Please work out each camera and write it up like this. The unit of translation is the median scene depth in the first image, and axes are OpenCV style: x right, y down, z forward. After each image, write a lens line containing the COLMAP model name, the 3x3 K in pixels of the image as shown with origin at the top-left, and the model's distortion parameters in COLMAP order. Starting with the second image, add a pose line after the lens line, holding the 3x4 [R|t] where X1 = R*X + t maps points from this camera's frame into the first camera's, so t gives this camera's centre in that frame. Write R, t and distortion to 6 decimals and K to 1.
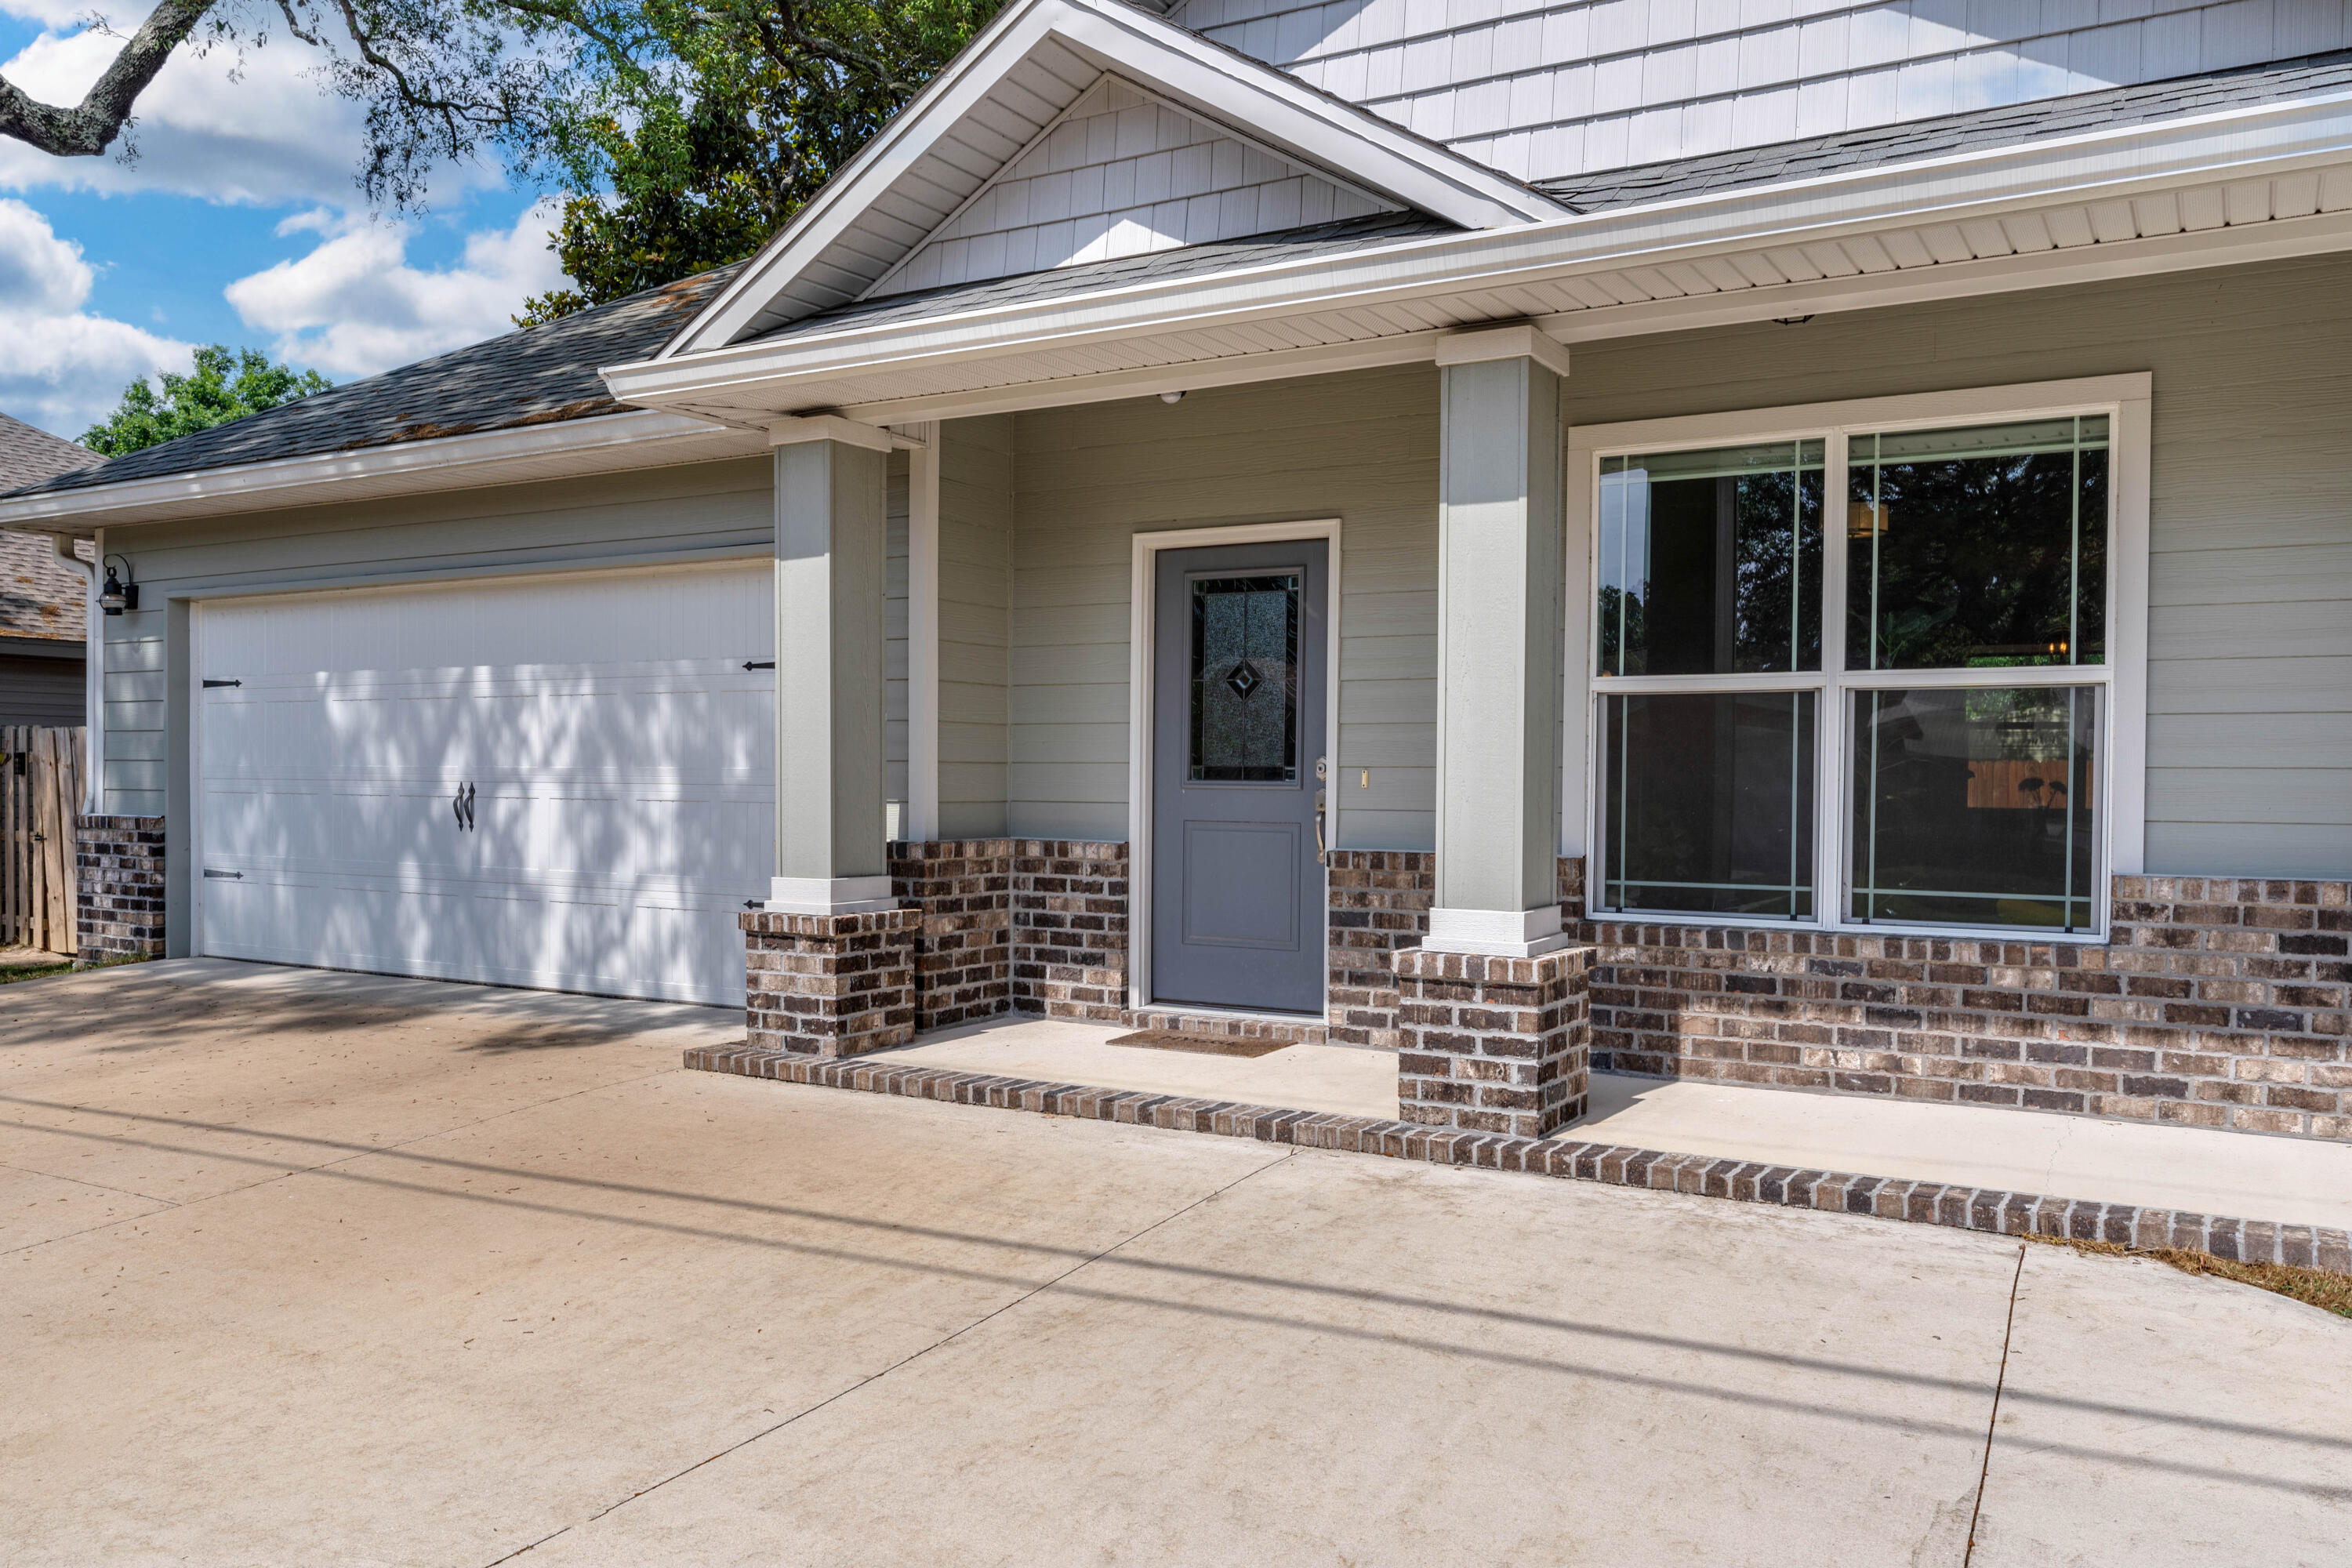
lens RADIAL K [[1662.2, 0, 1176.5], [0, 1662.2, 816.1], [0, 0, 1]] dist [0.005077, 0.000696]
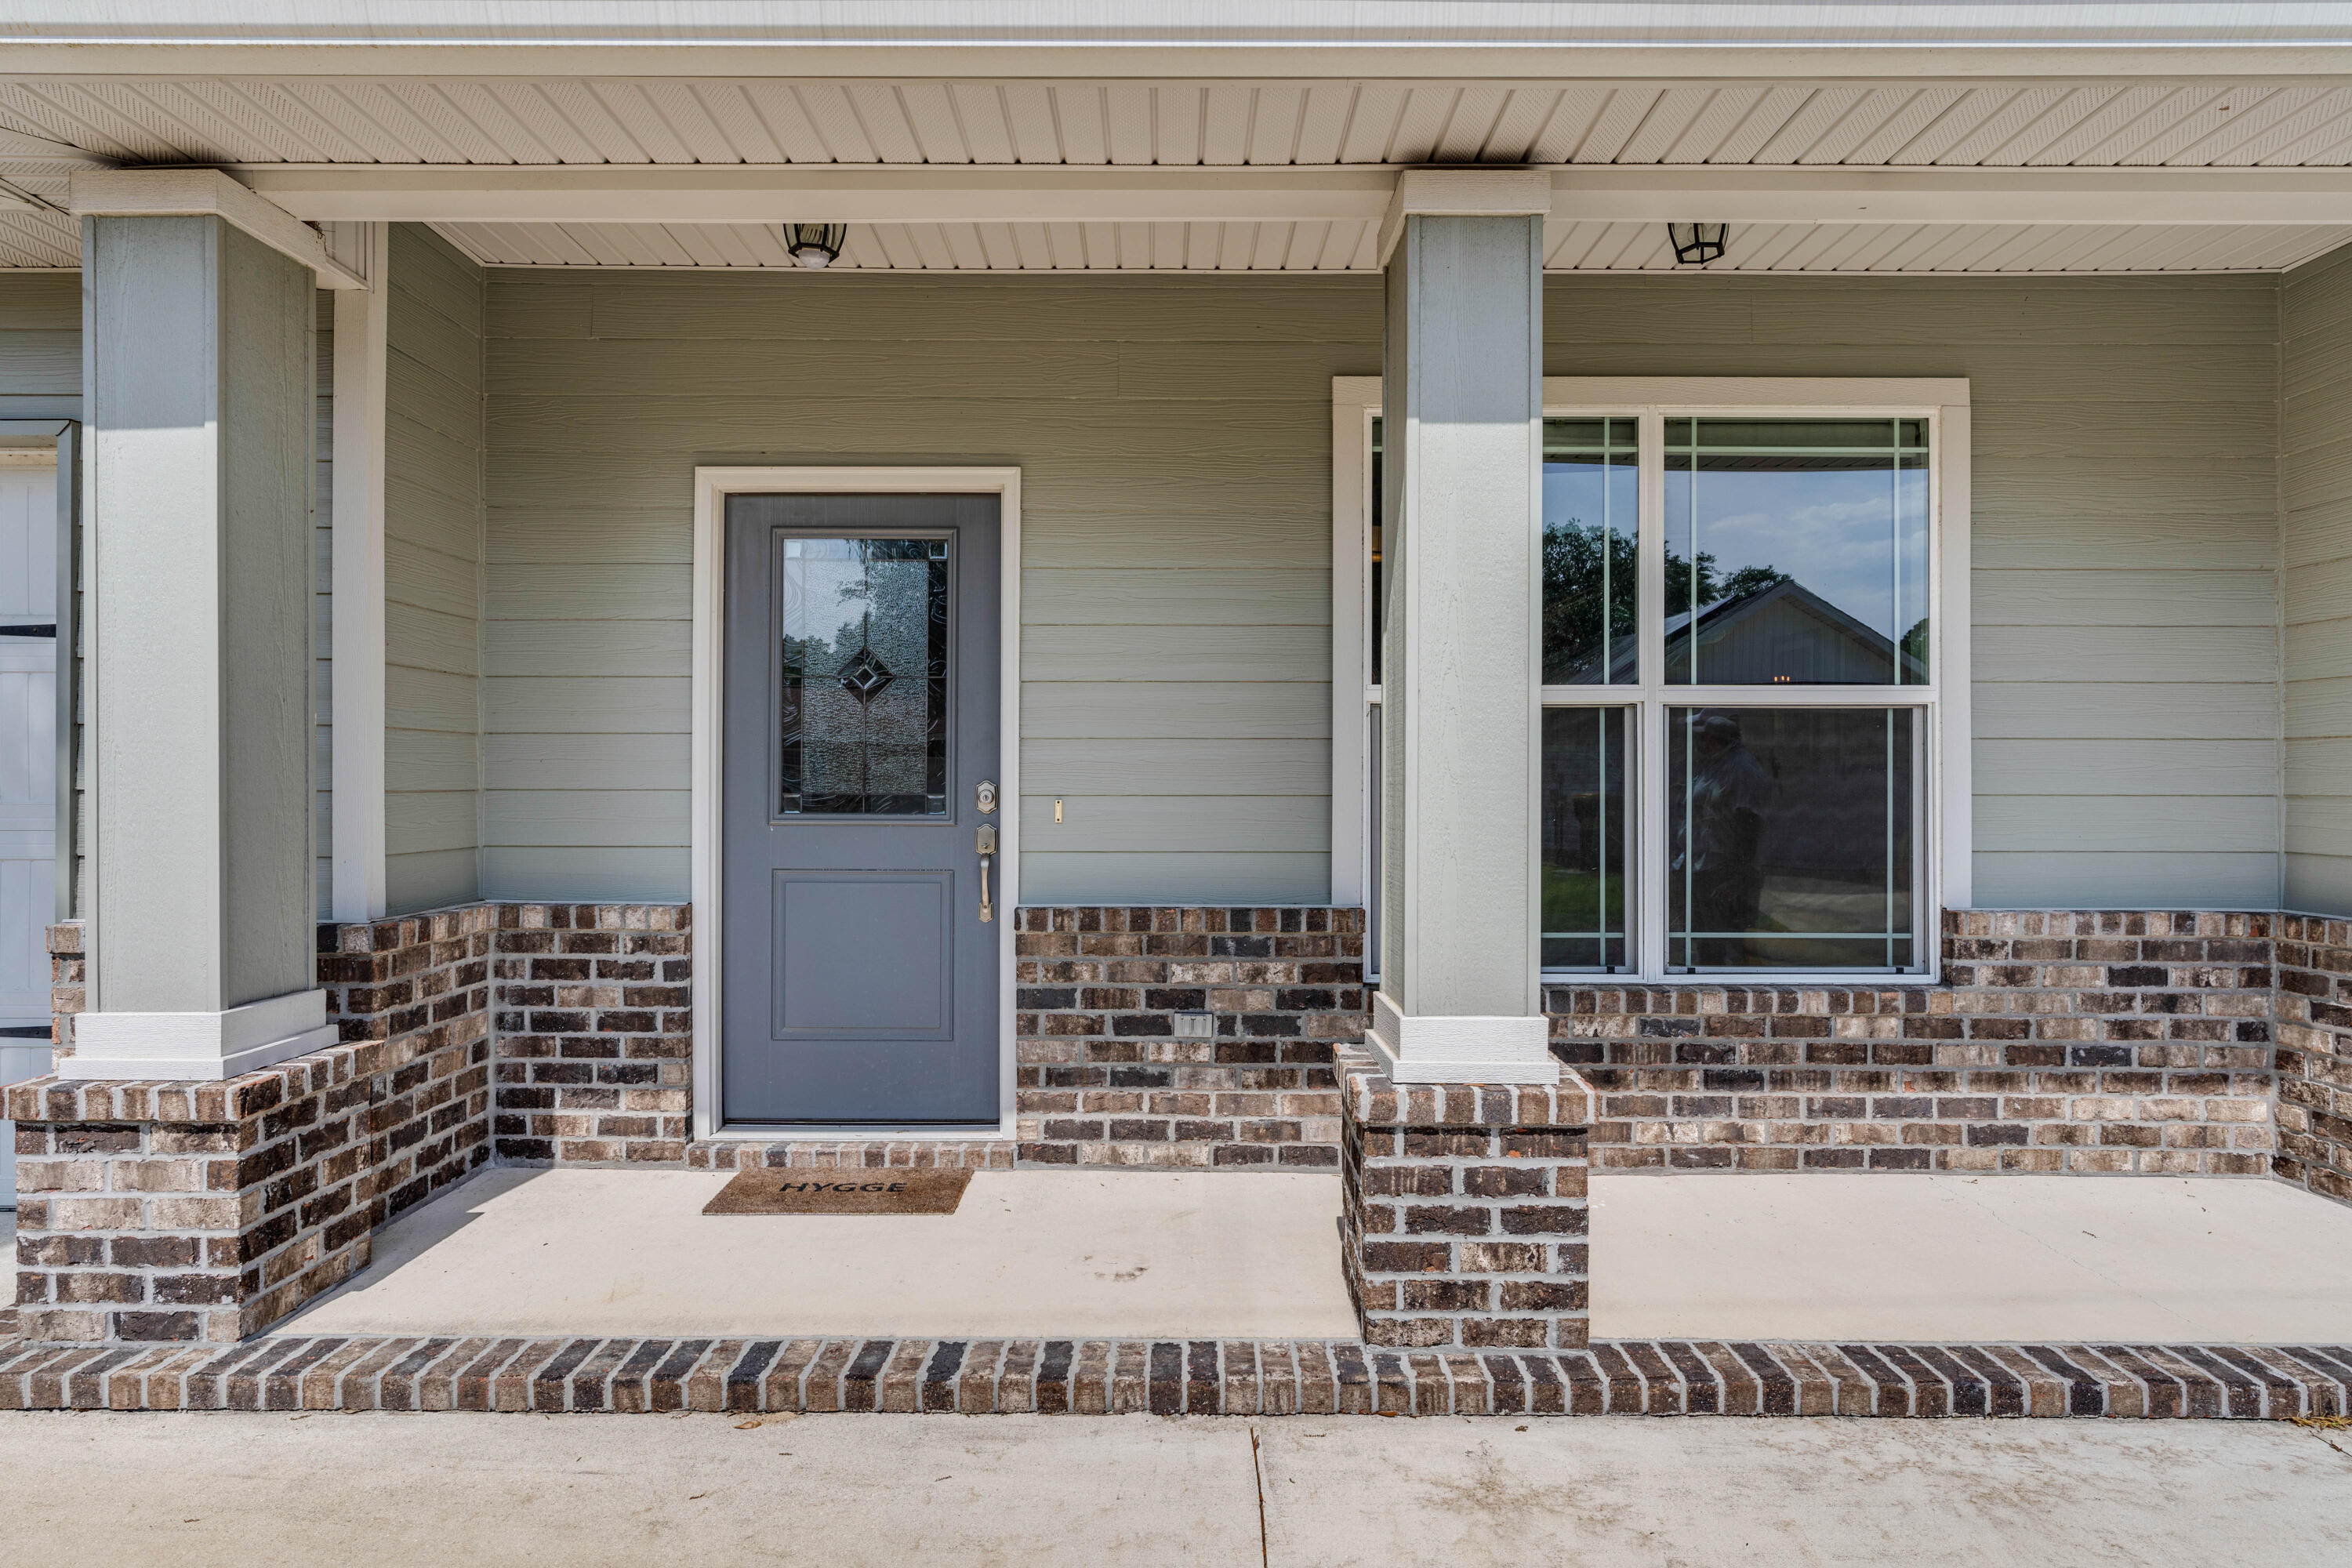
lens RADIAL K [[1369.9, 0, 1176.0], [0, 1369.9, 784.0], [0, 0, 1]] dist [-0.002576, 0.001877]
pose [[0.866737, -0.006827, 0.498719, -0.175955], [0.016974, 0.999731, -0.015814, -0.027639], [-0.498477, 0.022172, 0.866619, 0.495799]]
